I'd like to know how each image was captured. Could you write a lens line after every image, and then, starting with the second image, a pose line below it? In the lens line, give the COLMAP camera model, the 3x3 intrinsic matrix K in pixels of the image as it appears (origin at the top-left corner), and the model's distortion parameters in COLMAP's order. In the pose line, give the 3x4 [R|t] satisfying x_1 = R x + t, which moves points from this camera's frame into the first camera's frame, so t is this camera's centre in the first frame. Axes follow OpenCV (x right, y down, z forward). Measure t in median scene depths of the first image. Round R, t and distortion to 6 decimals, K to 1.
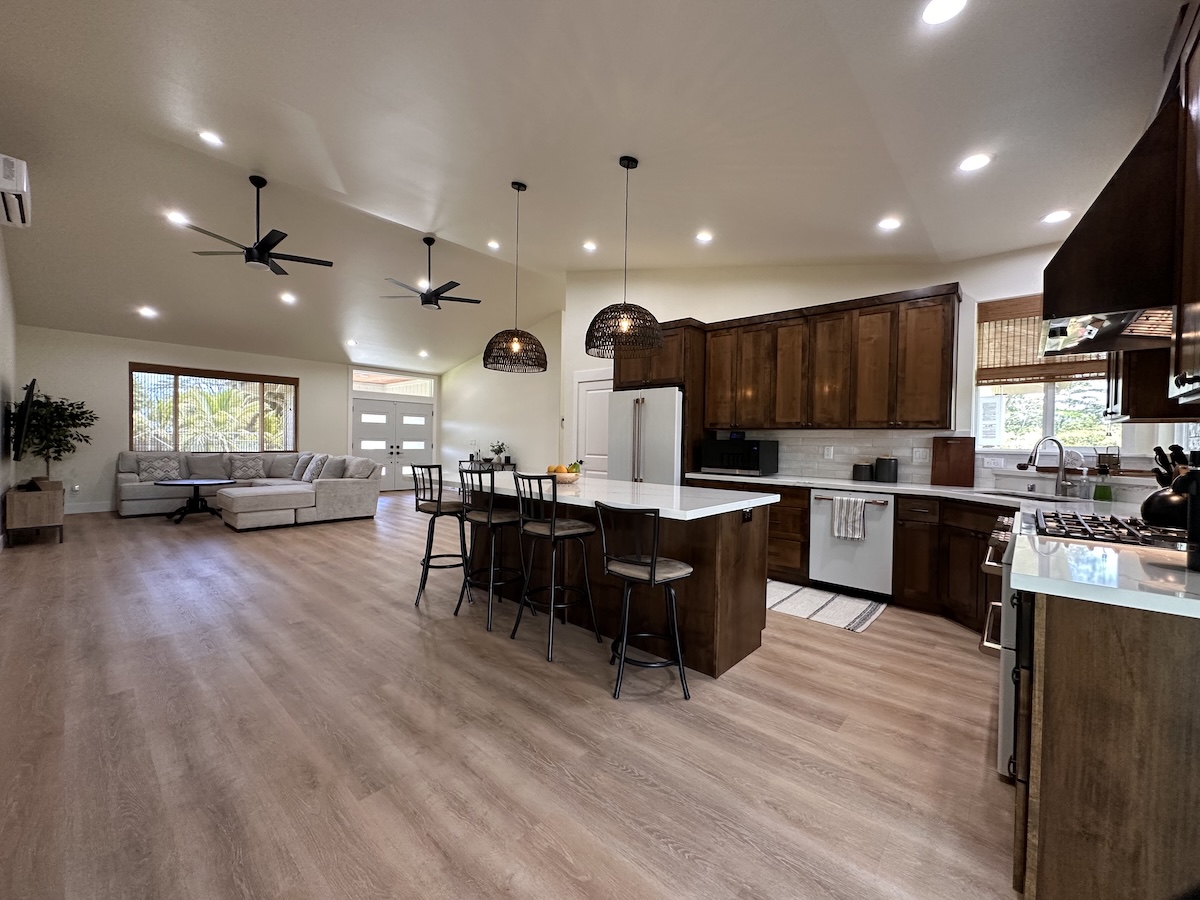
lens RADIAL K [[487.9, 0, 602.3], [0, 487.9, 449.5], [0, 0, 1]] dist [-0.000579, -0.000246]
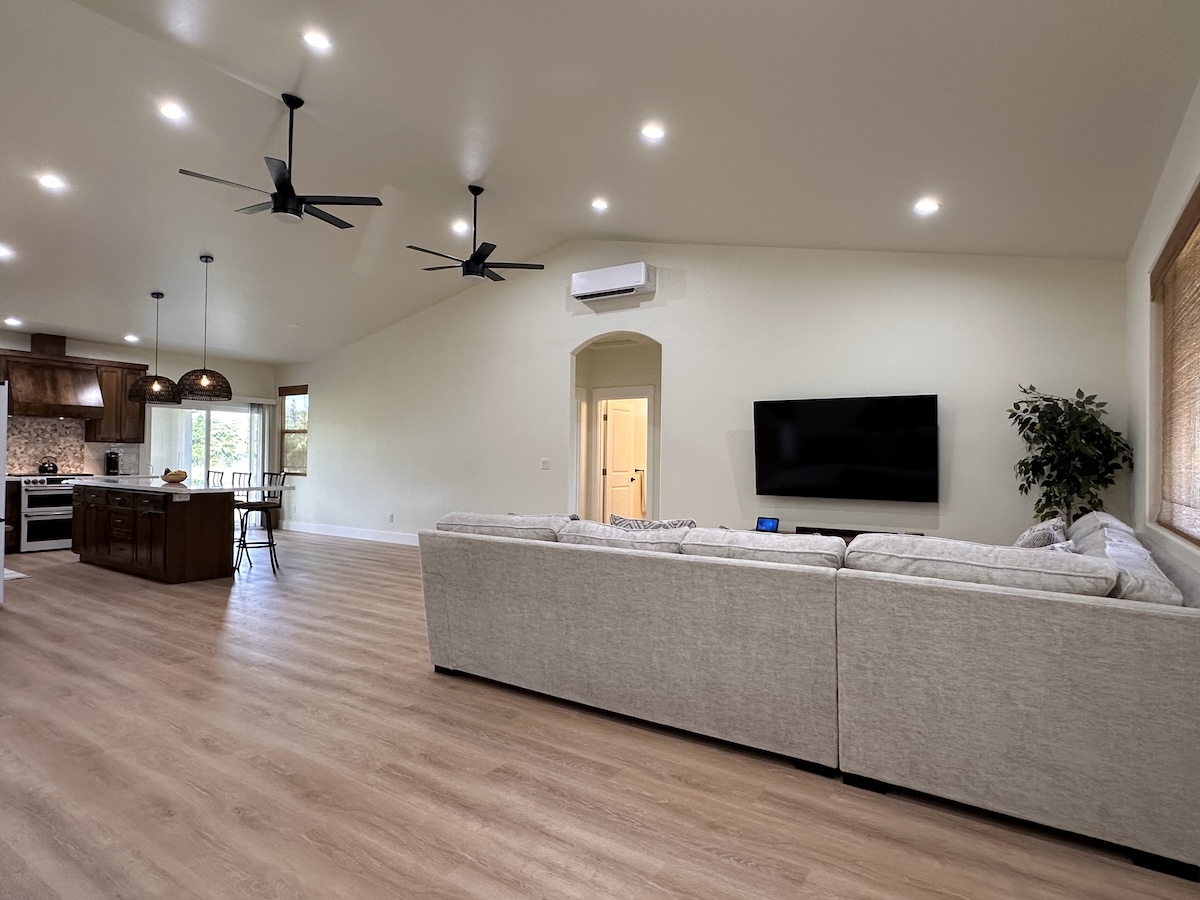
lens RADIAL K [[653.3, 0, 594.2], [0, 653.3, 451.9], [0, 0, 1]] dist [-0.001084, 0.000205]
pose [[-0.990663, -0.031700, -0.132598, -0.528126], [-0.032542, 0.999462, 0.004189, -0.035455], [0.132394, 0.008465, -0.991161, 1.545454]]
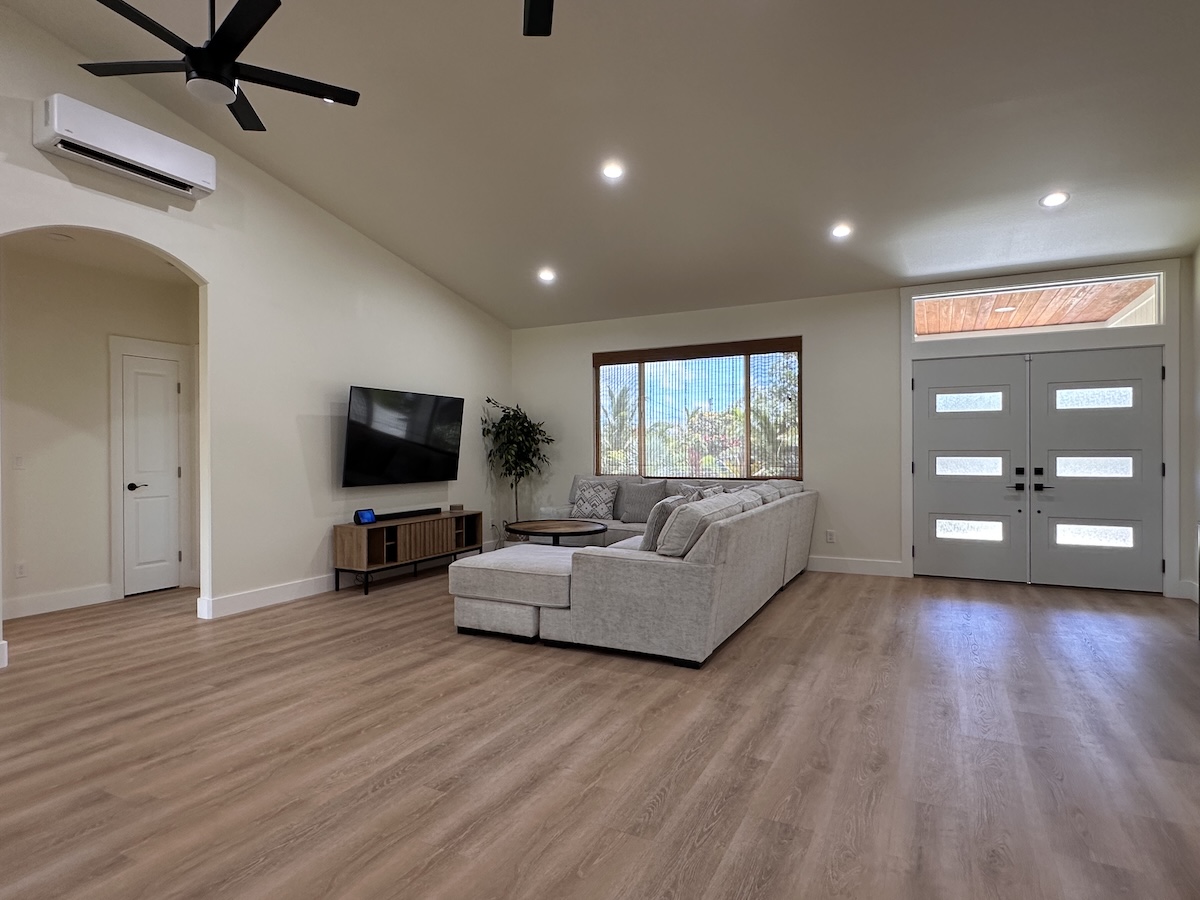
lens RADIAL K [[664.7, 0, 592.2], [0, 664.7, 453.3], [0, 0, 1]] dist [-0.003976, -0.000932]
pose [[0.242898, -0.015222, -0.969932, -0.001195], [-0.006780, 0.999826, -0.017389, -0.011750], [0.970028, 0.010800, 0.242753, 0.814266]]
